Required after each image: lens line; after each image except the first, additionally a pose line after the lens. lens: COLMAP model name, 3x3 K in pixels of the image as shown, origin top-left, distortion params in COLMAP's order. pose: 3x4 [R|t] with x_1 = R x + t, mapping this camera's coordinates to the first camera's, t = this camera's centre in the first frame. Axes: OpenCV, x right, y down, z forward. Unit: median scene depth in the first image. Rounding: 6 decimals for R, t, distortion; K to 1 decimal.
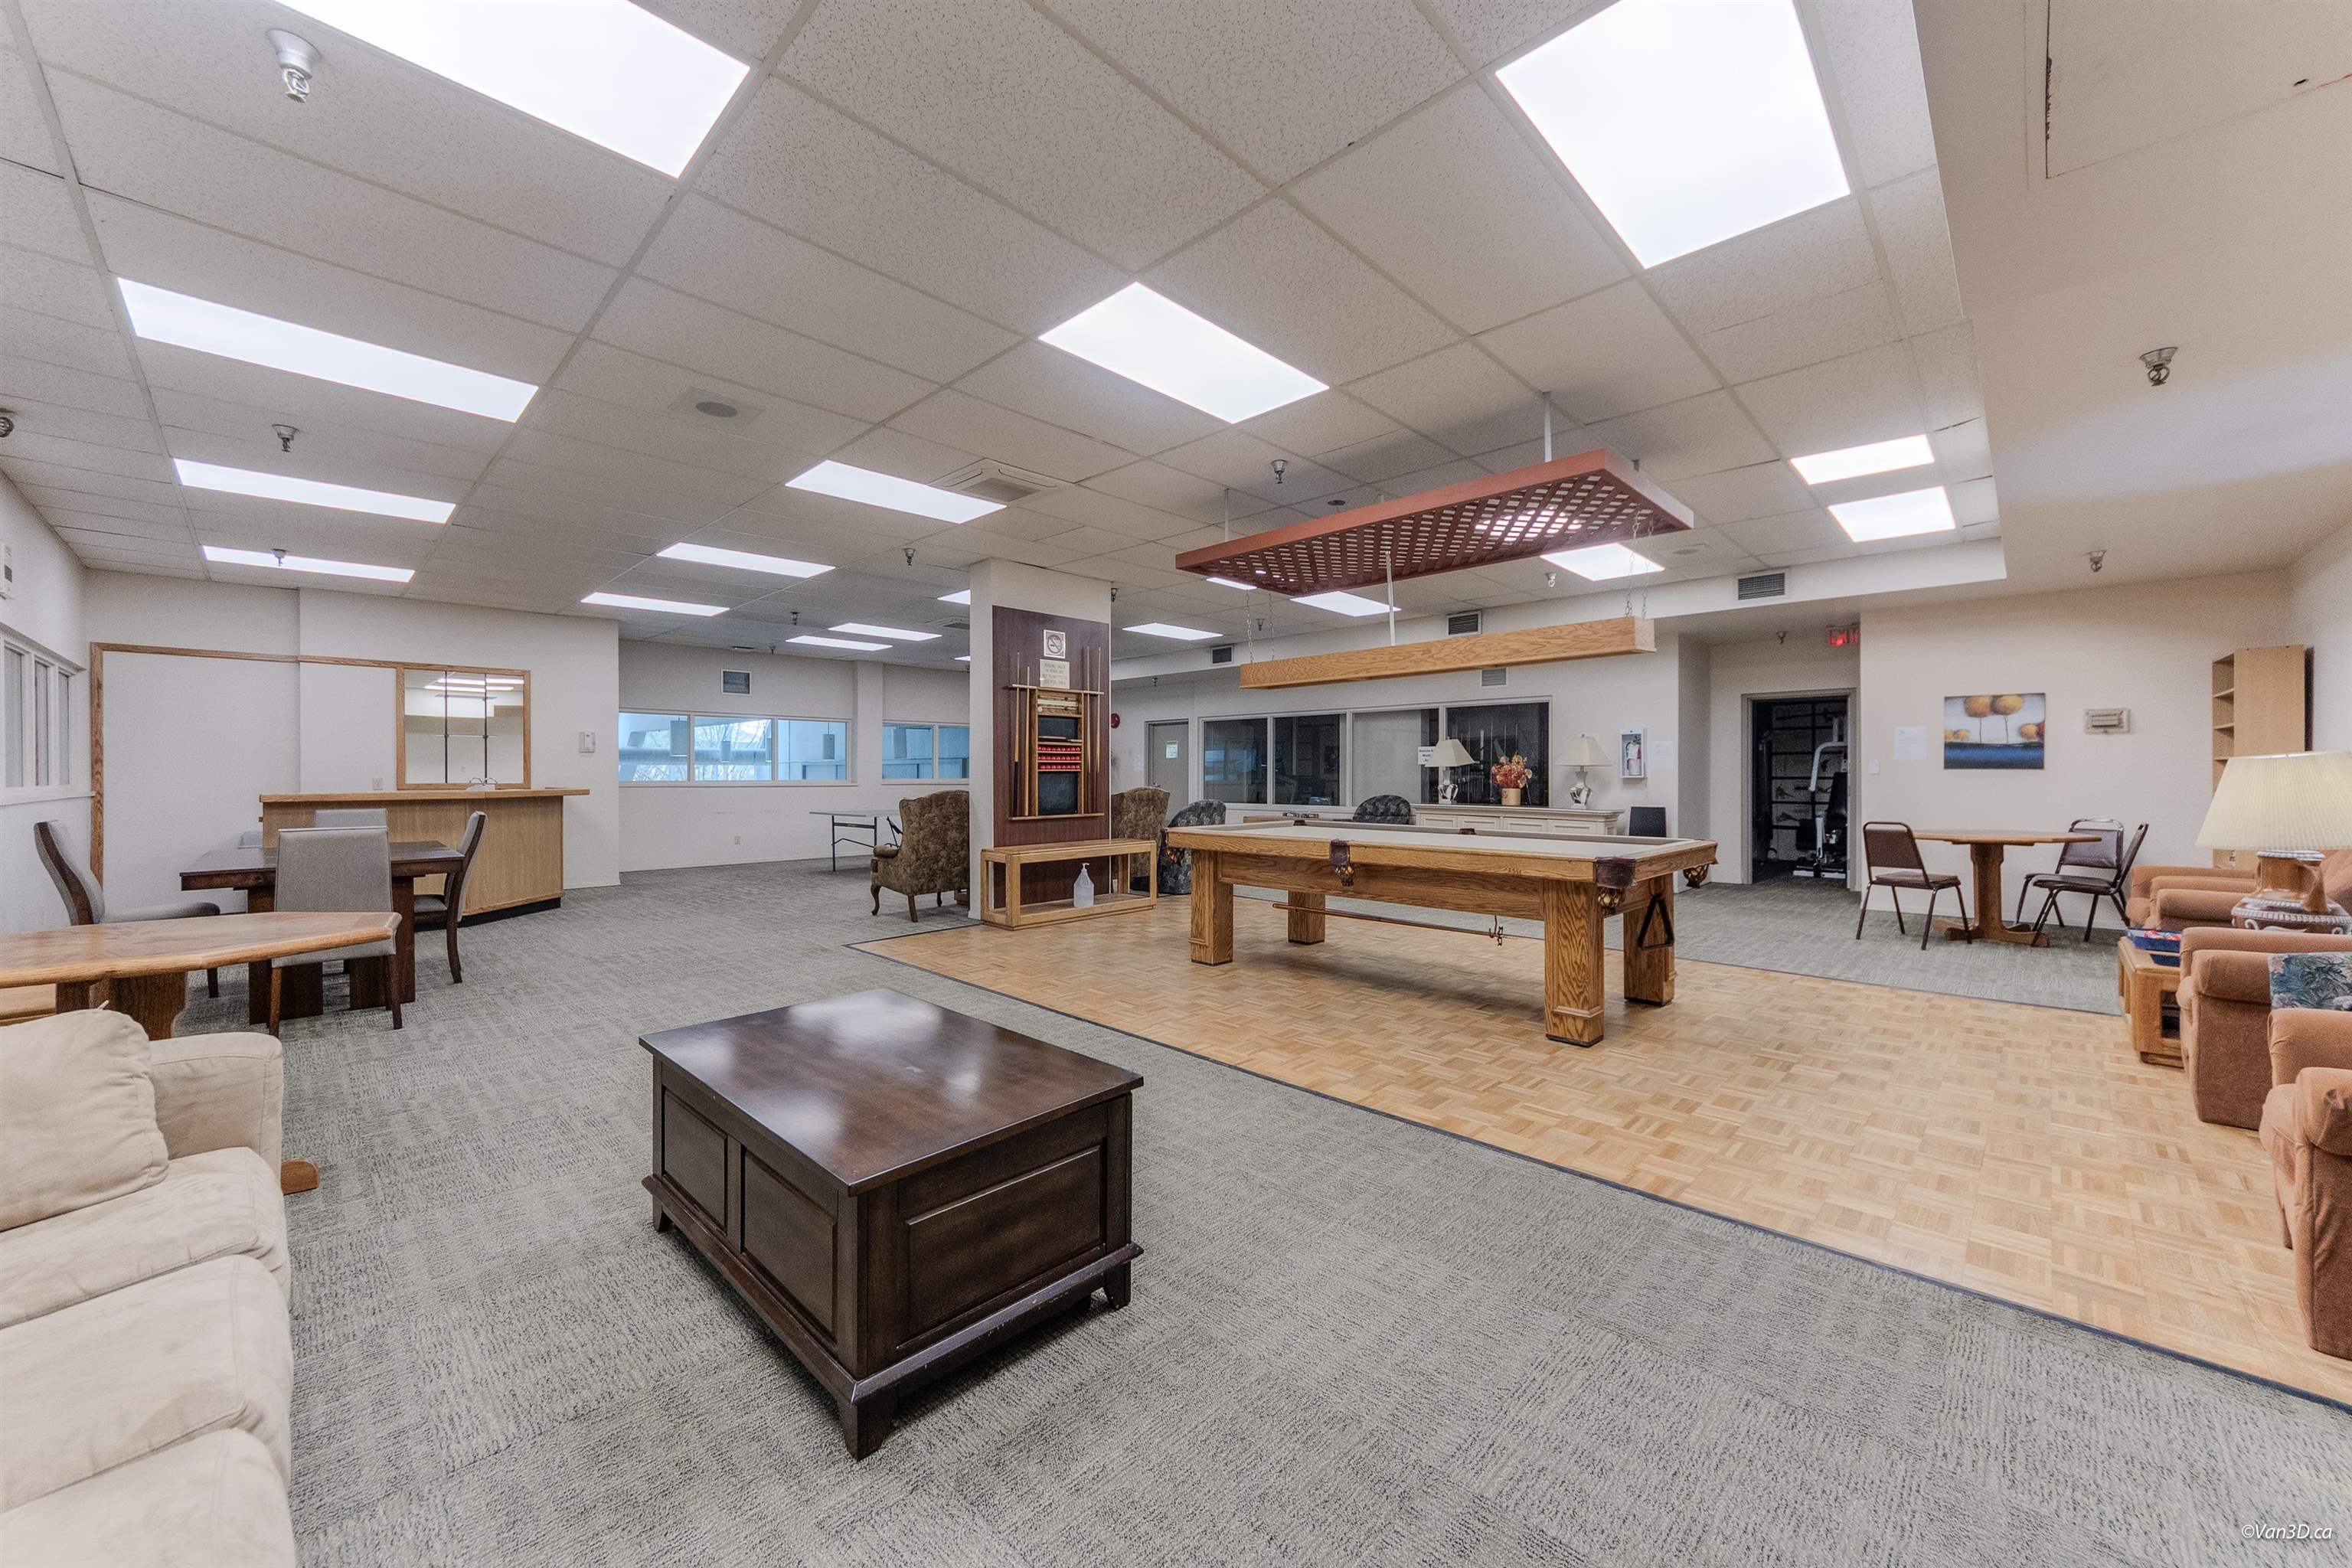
lens RADIAL K [[889.0, 0, 1170.9], [0, 889.0, 775.3], [0, 0, 1]] dist [0.007192, 0.000231]
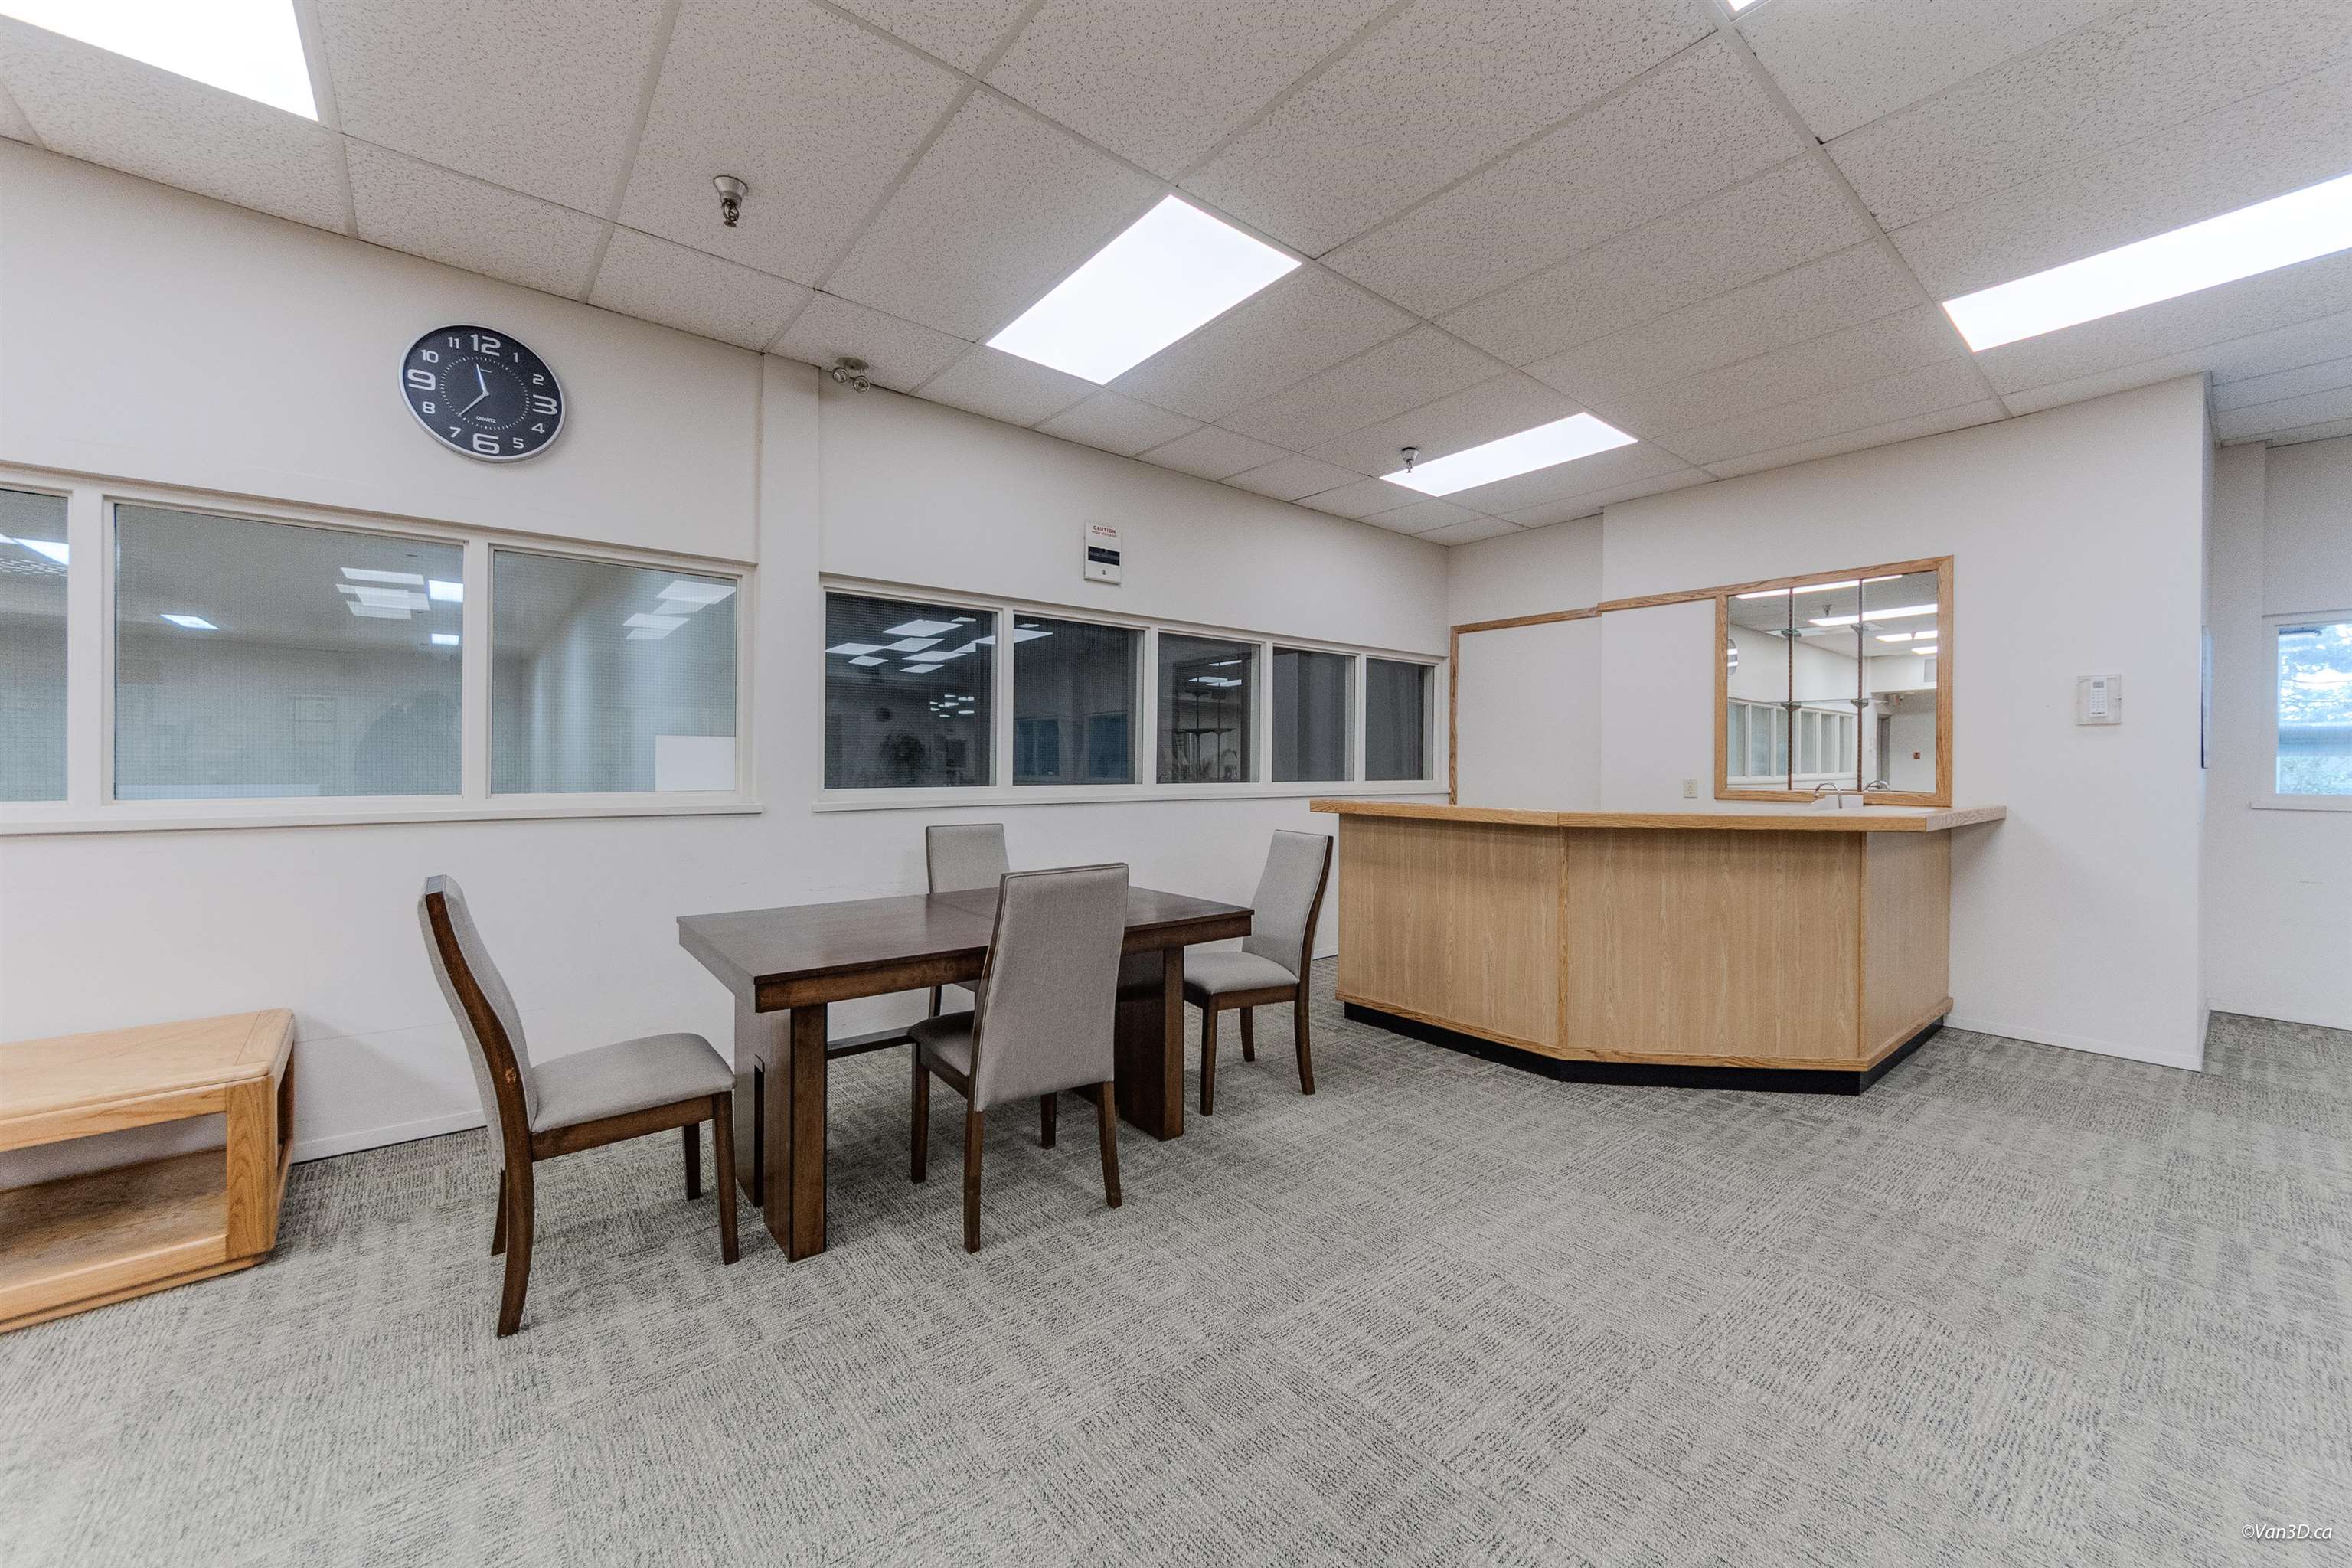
lens RADIAL K [[889.0, 0, 1172.5], [0, 889.0, 773.3], [0, 0, 1]] dist [0.007192, 0.000231]
pose [[-0.106072, 0.011864, -0.994288, -0.233436], [-0.005995, 0.999903, 0.012571, -0.006674], [0.994340, 0.007294, -0.105990, 0.723877]]
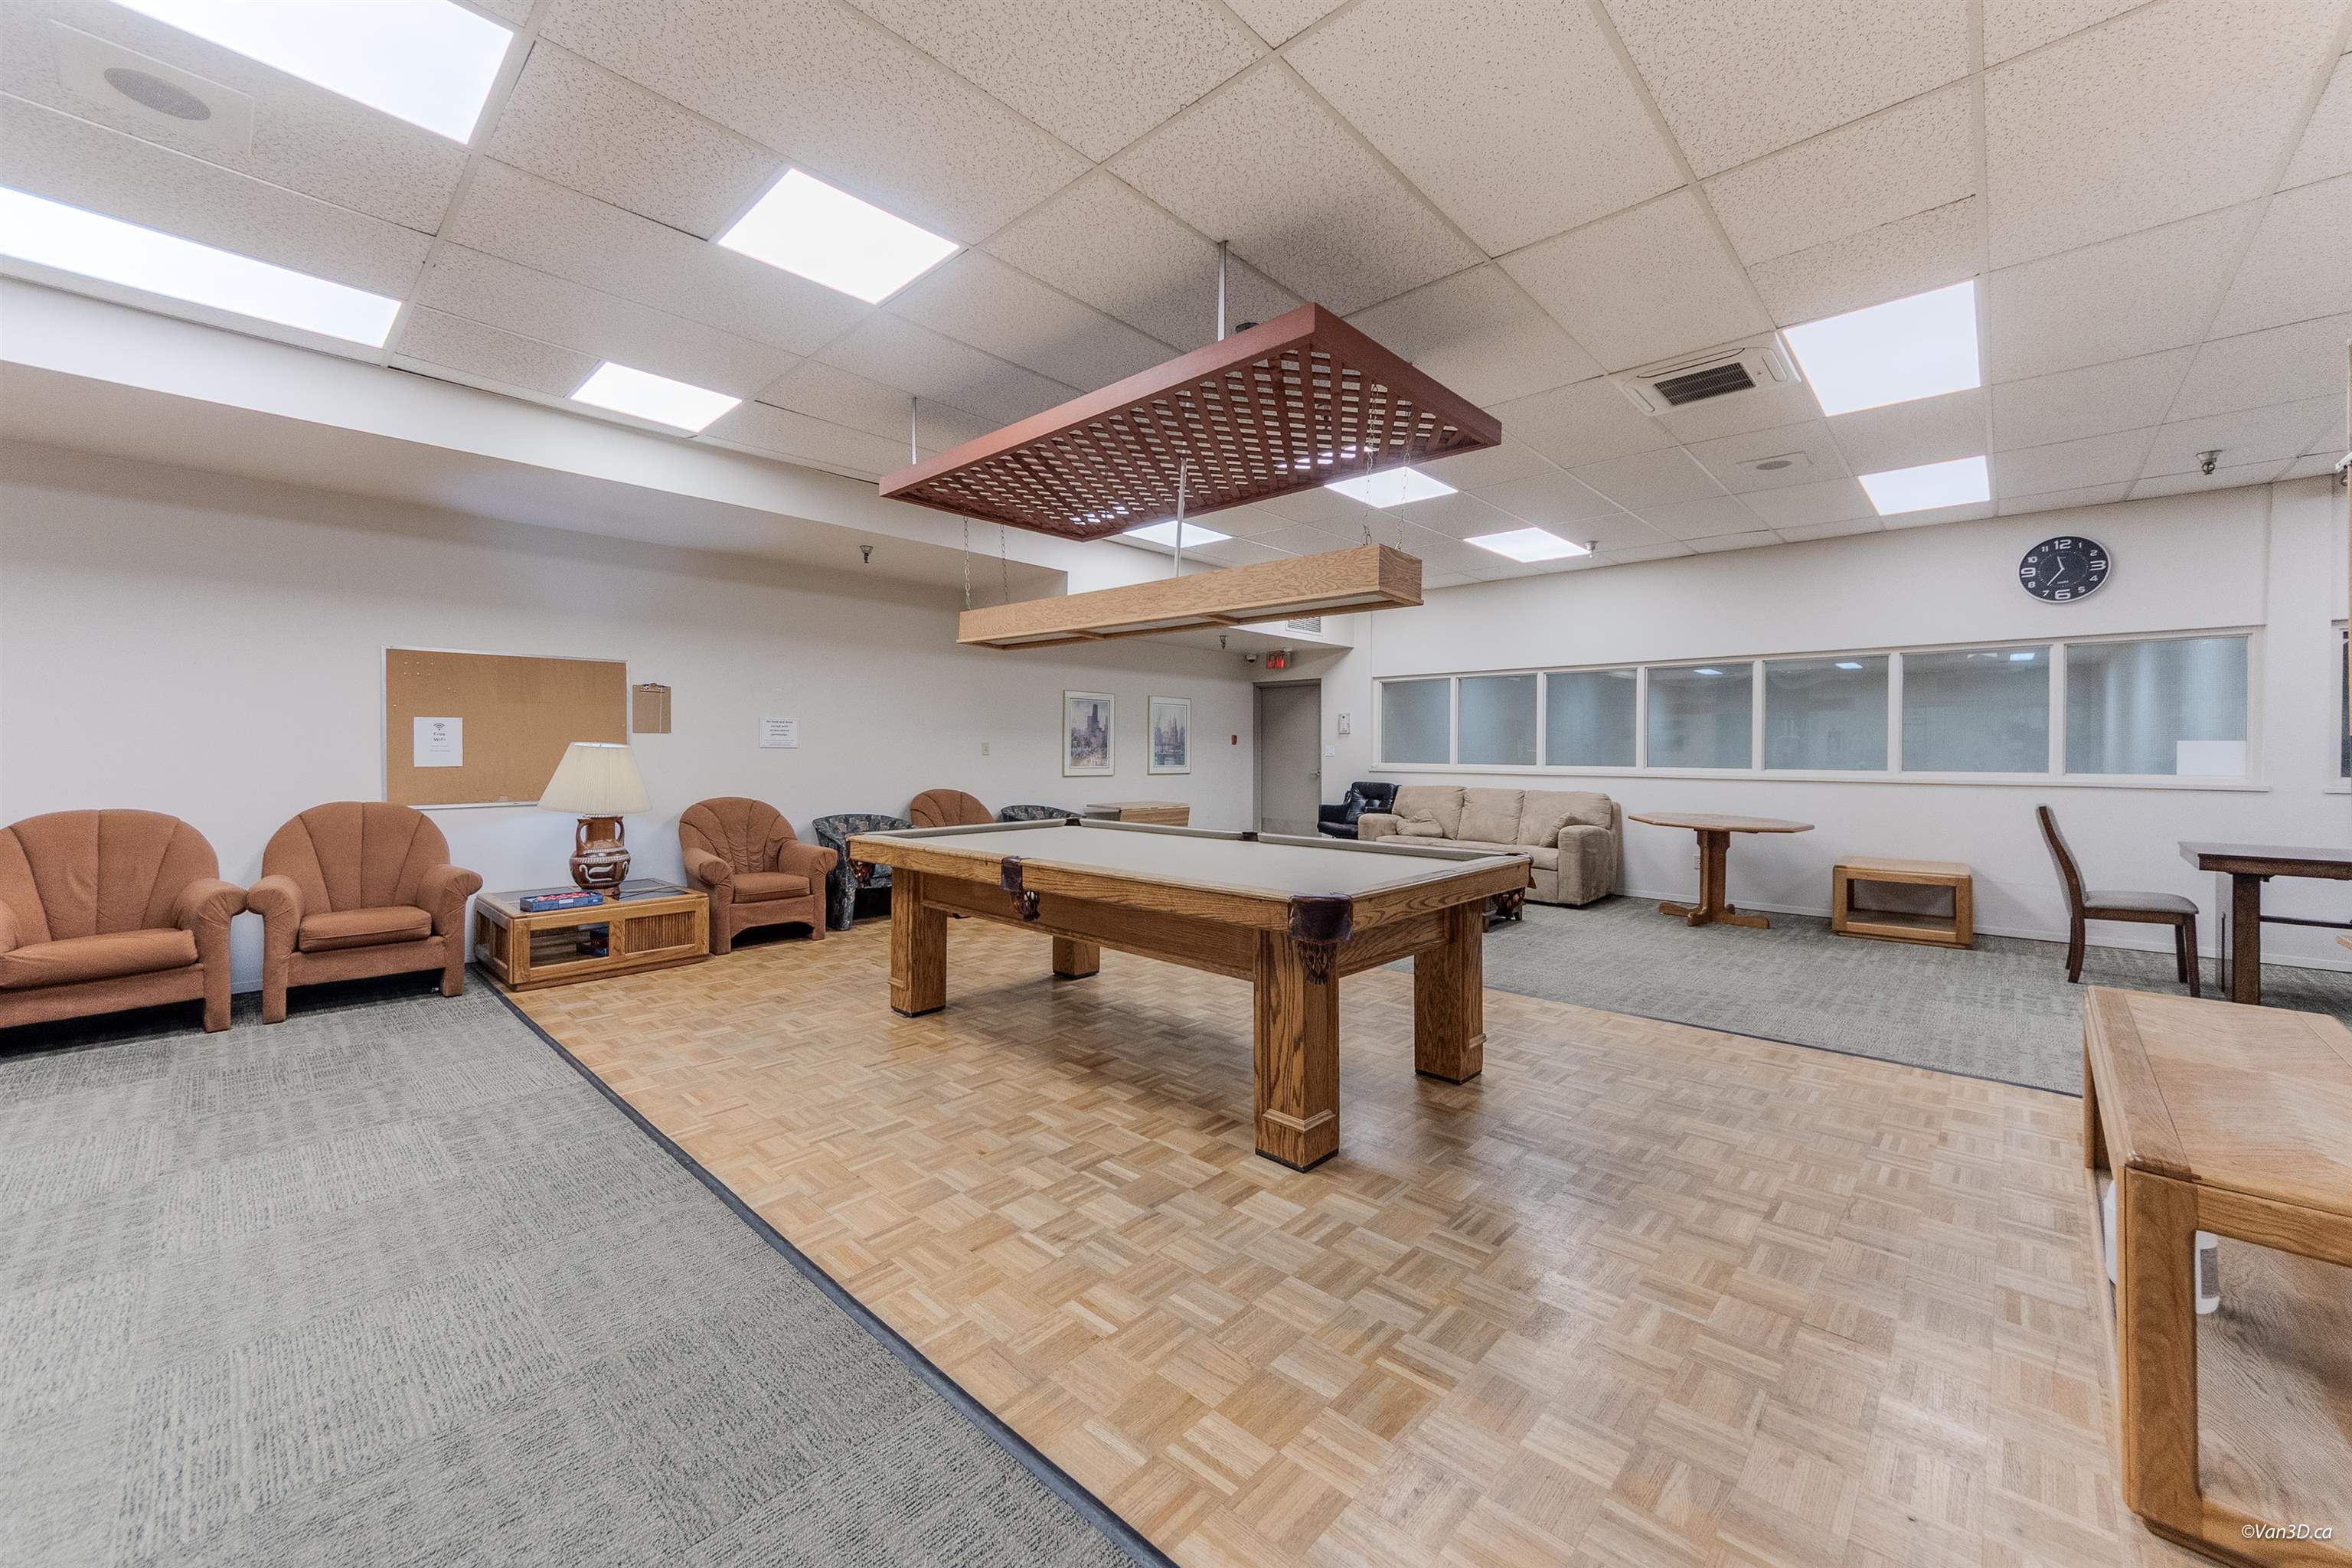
lens RADIAL K [[889.0, 0, 1196.2], [0, 889.0, 742.9], [0, 0, 1]] dist [0.007192, 0.000231]
pose [[-0.999042, 0.007281, -0.043157, 0.163950], [0.007310, 0.999973, -0.000528, -0.020775], [0.043152, -0.000843, -0.999068, 1.098409]]
